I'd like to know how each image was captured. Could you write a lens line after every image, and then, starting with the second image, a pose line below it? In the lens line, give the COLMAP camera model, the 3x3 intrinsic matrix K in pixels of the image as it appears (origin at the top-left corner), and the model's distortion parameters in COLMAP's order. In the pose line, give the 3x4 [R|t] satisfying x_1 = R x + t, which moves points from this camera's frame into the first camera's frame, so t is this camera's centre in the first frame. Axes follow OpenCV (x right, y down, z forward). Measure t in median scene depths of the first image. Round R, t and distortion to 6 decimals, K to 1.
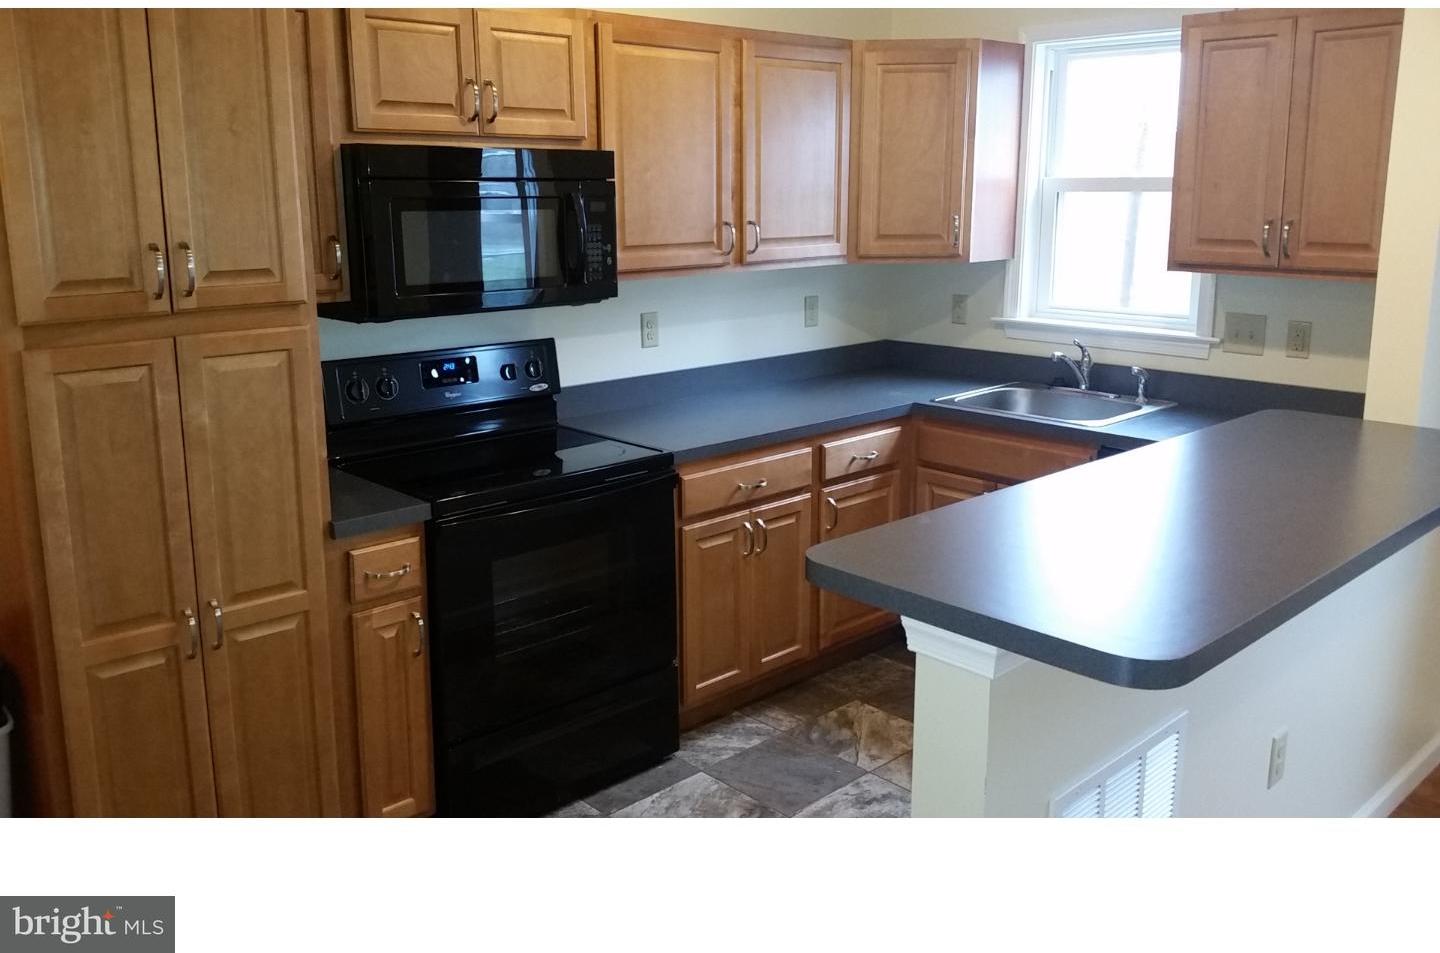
lens RADIAL K [[1243.1, 0, 720.0], [0, 1243.1, 471.1], [0, 0, 1]] dist [-0.015979, -0.074584]
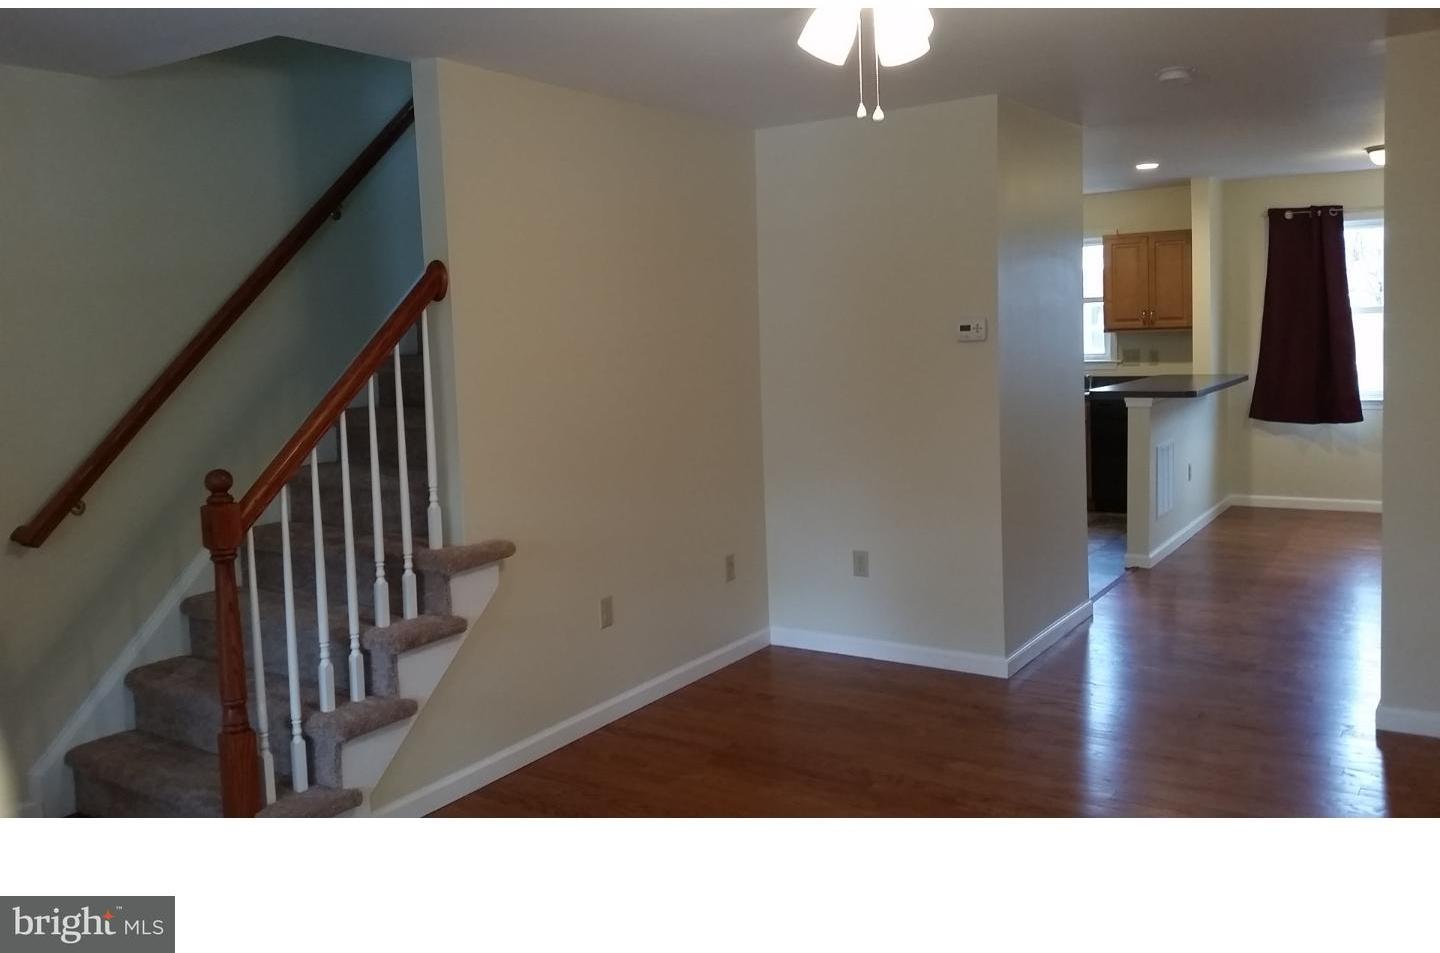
lens RADIAL K [[1243.1, 0, 719.6], [0, 1243.1, 475.7], [0, 0, 1]] dist [-0.015979, -0.074584]
pose [[0.974177, -0.060579, 0.217505, -0.998730], [0.083274, 0.991820, -0.096735, 0.316252], [-0.209866, 0.112349, 0.971254, -1.300635]]
